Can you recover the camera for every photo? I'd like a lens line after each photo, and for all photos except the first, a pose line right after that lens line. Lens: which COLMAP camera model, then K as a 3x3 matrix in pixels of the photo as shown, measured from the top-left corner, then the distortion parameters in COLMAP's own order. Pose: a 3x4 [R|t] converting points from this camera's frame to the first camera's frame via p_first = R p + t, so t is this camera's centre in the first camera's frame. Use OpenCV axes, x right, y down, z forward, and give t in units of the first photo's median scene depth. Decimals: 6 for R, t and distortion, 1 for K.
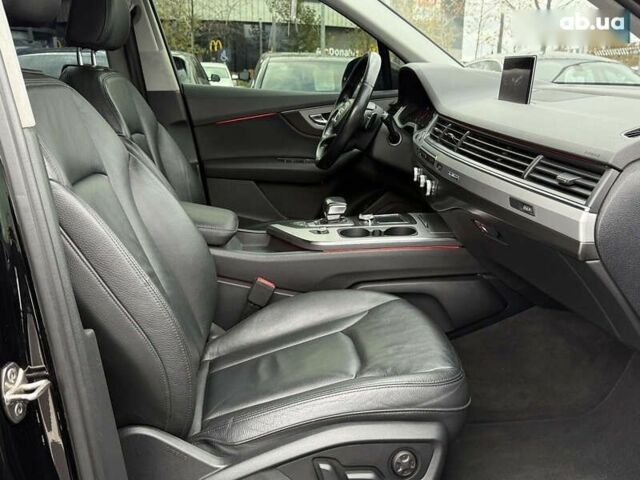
lens RADIAL K [[642.9, 0, 320.0], [0, 642.9, 240.0], [0, 0, 1]] dist [0.210984, -0.458297]
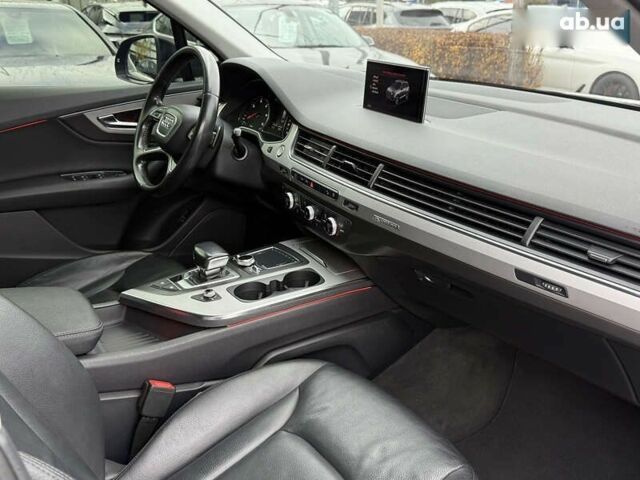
lens RADIAL K [[642.9, 0, 320.0], [0, 642.9, 240.0], [0, 0, 1]] dist [0.210984, -0.458297]
pose [[0.881384, -0.166928, 0.441924, -0.224183], [0.118410, 0.983689, 0.135408, -0.177521], [-0.457319, -0.067019, 0.886774, 0.242382]]
